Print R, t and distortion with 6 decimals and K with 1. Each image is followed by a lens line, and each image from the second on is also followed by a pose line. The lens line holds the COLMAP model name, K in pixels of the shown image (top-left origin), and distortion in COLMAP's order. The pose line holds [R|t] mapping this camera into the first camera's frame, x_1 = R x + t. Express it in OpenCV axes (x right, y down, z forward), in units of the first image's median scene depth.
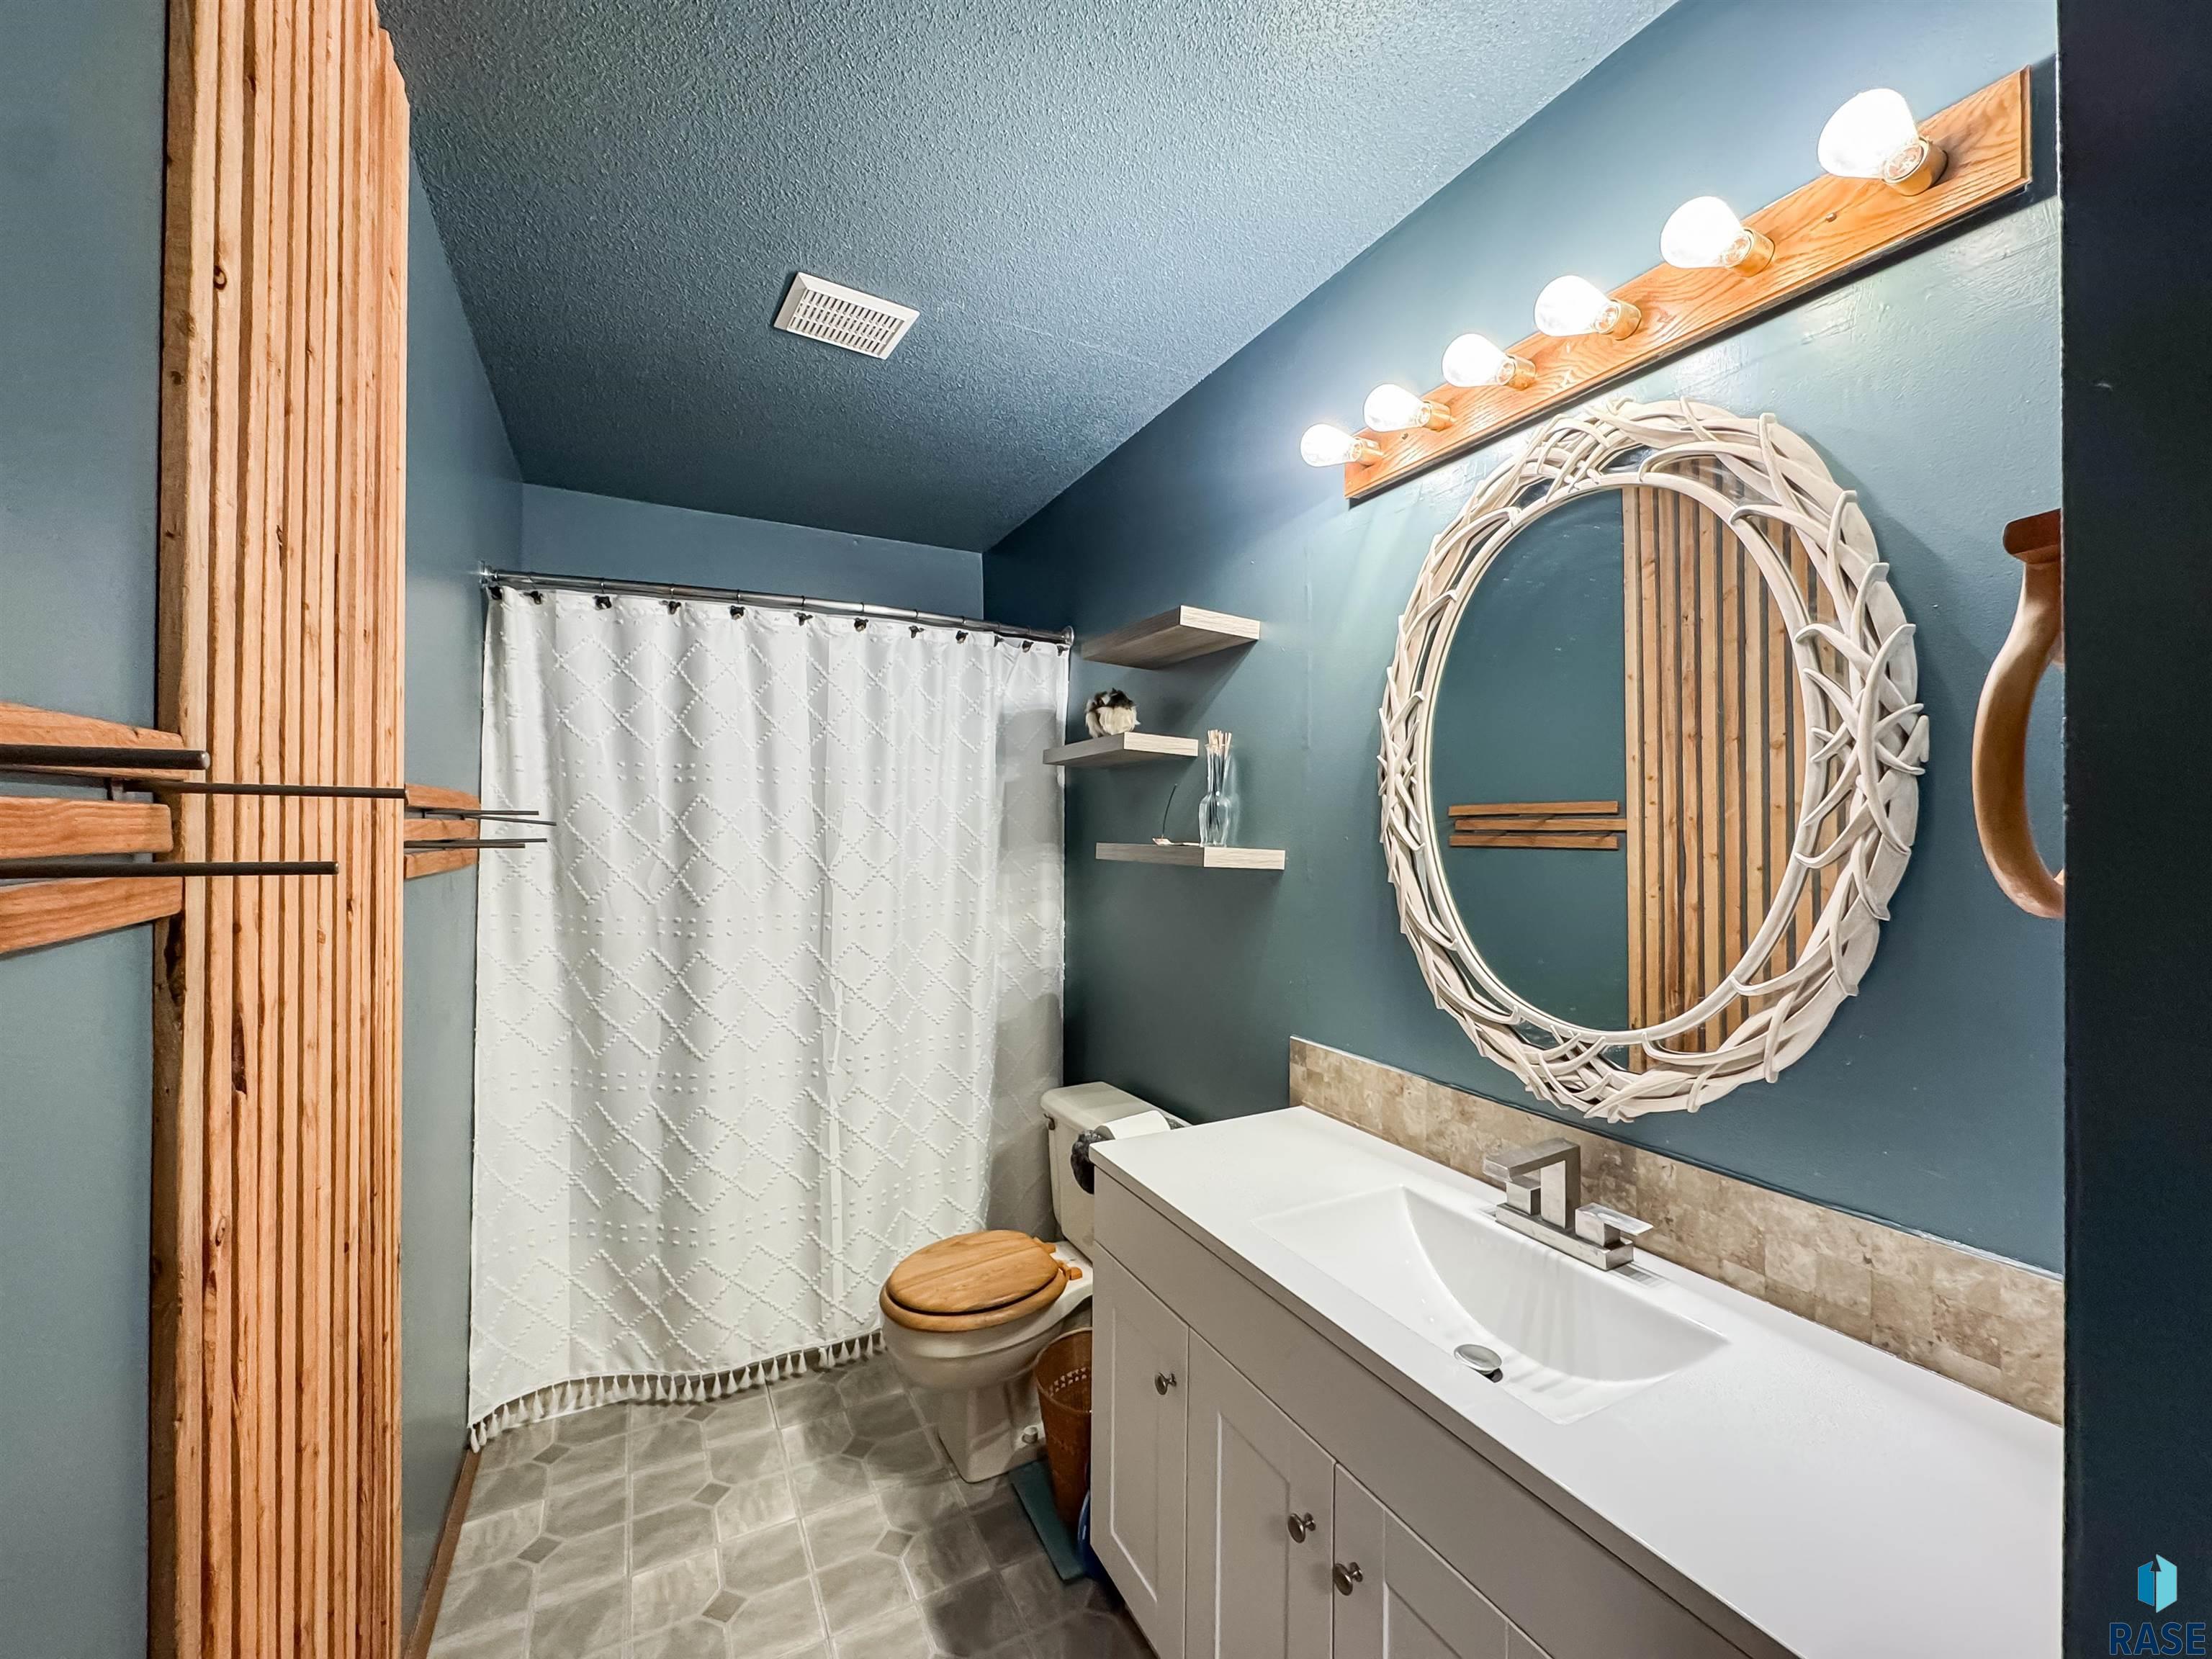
lens RADIAL K [[883.5, 0, 1157.9], [0, 883.5, 839.1], [0, 0, 1]] dist [-0.000265, 0.000110]
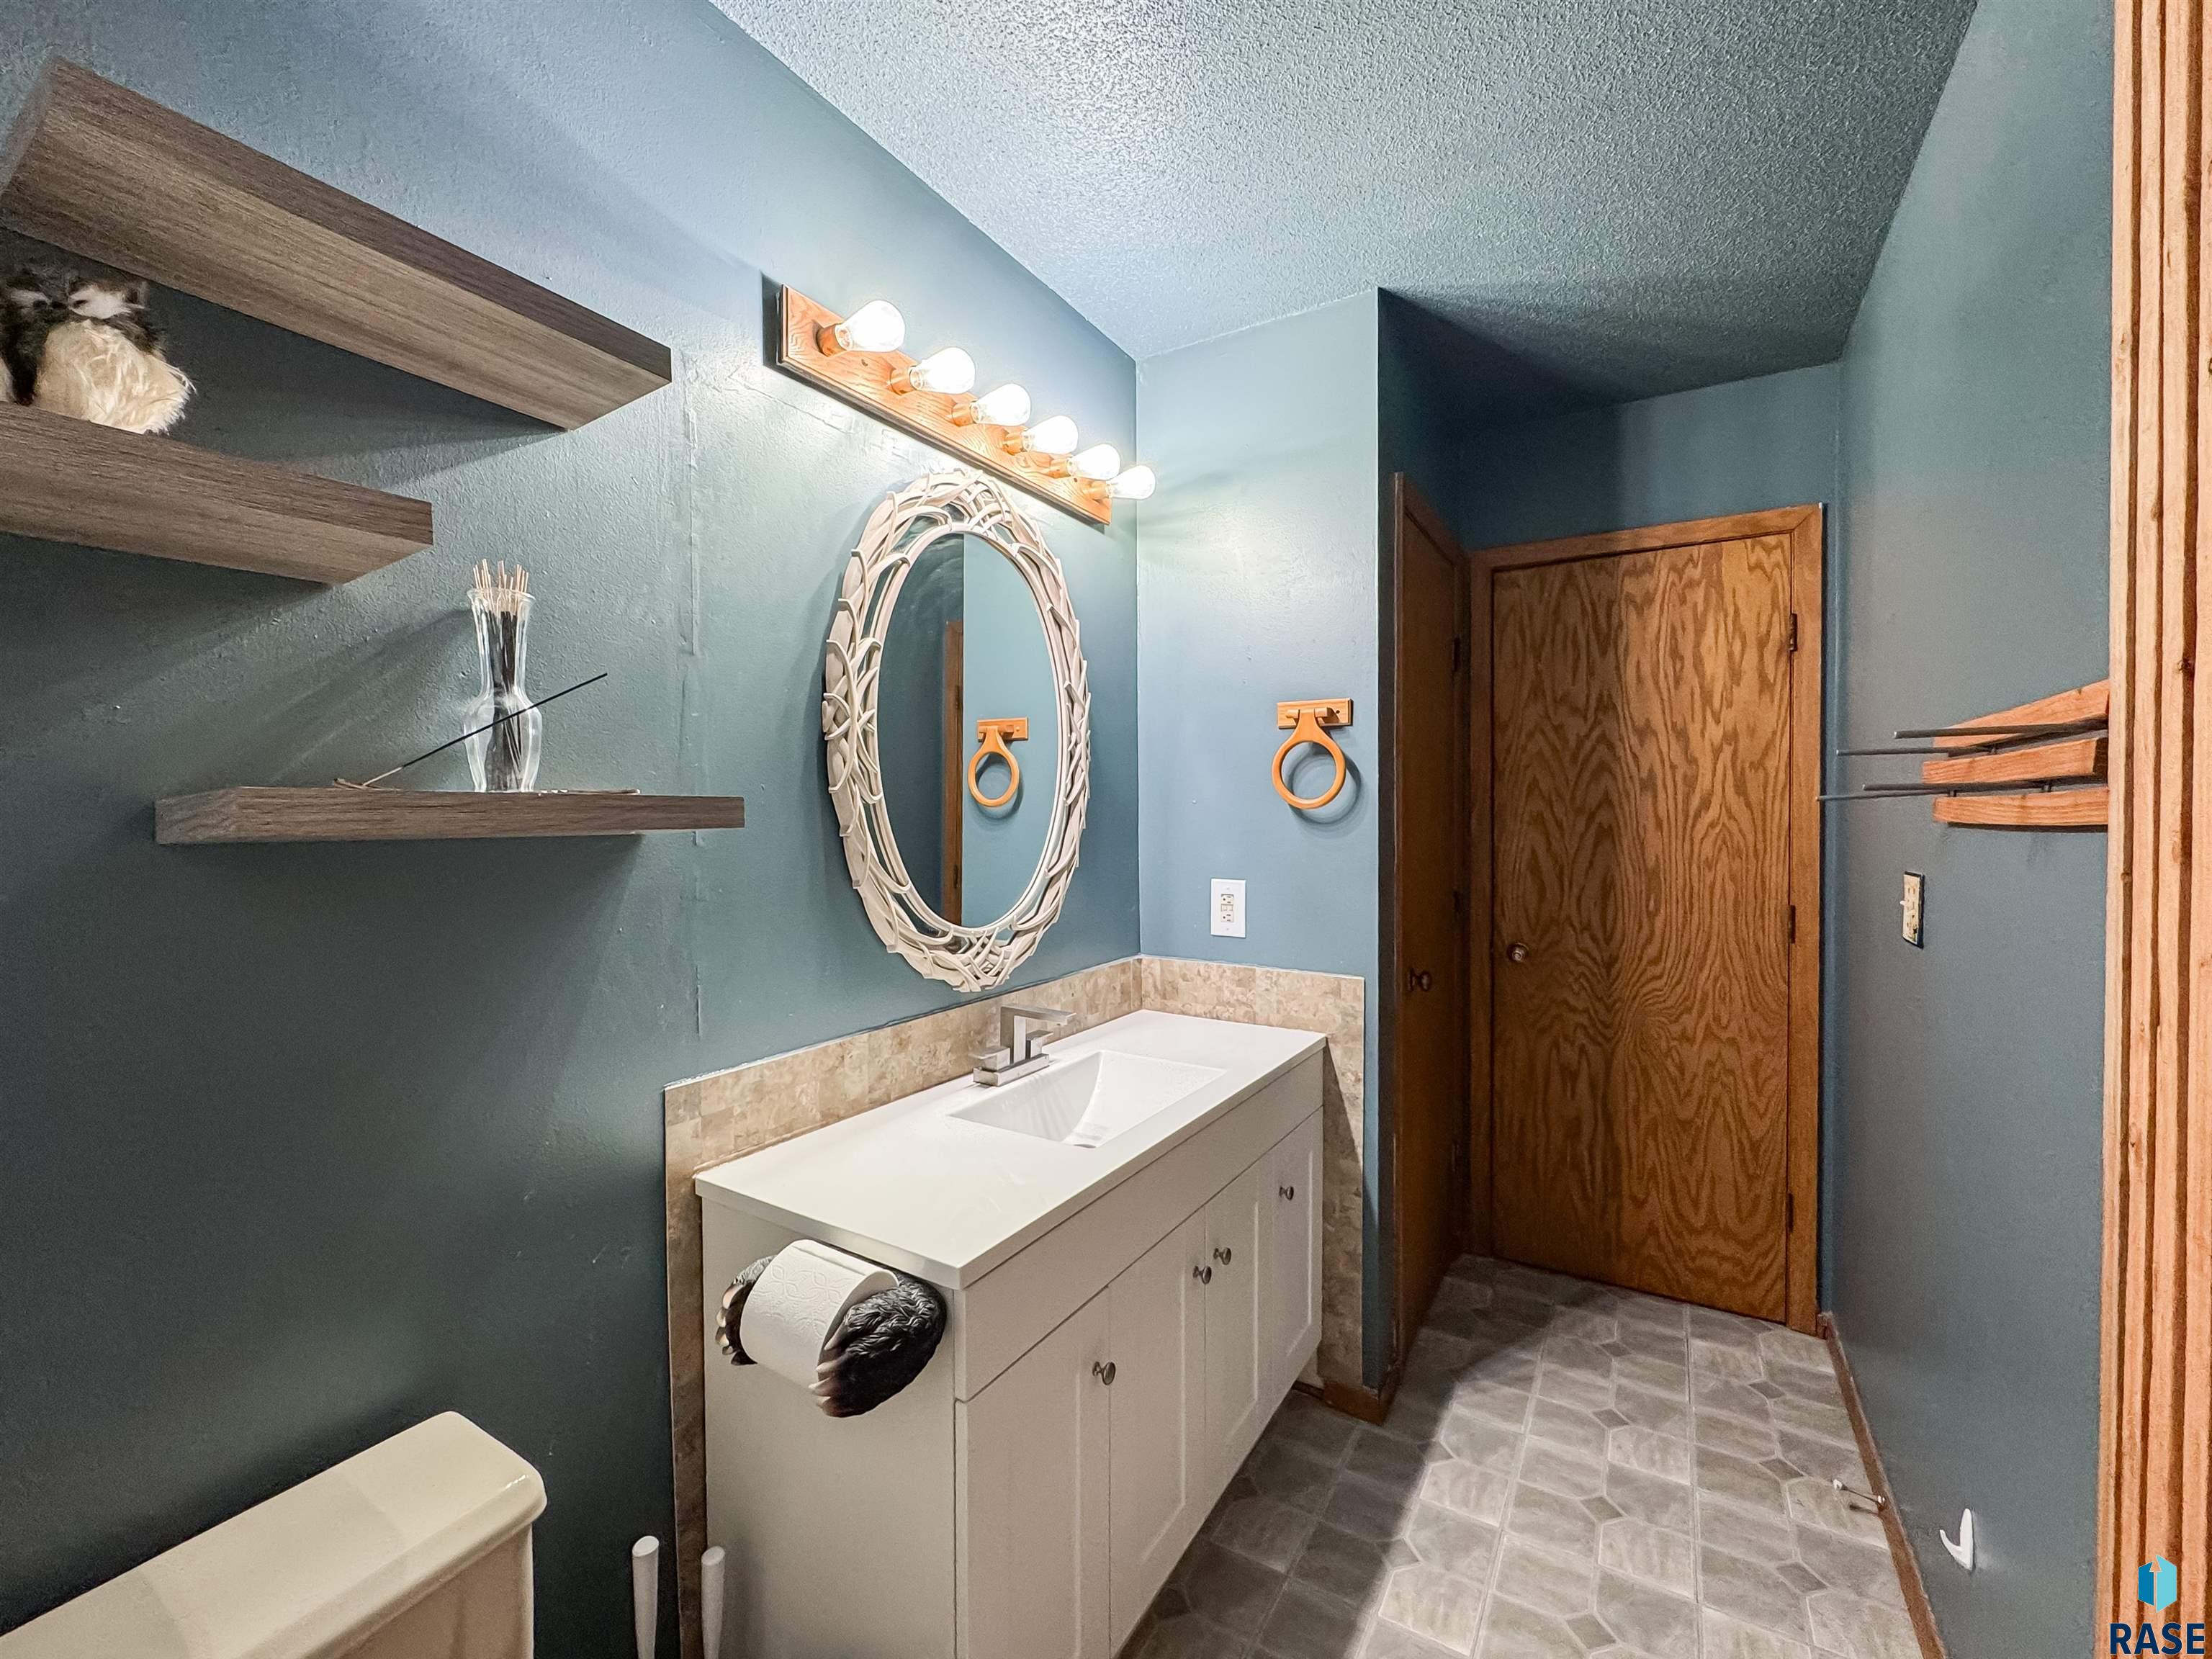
lens RADIAL K [[896.4, 0, 1108.1], [0, 896.4, 804.9], [0, 0, 1]] dist [-0.001822, 0.000222]
pose [[-0.463923, -0.011712, 0.885798, -0.758784], [-0.004994, 0.999931, 0.010606, 0.007224], [-0.885861, 0.000497, -0.463950, 1.322608]]
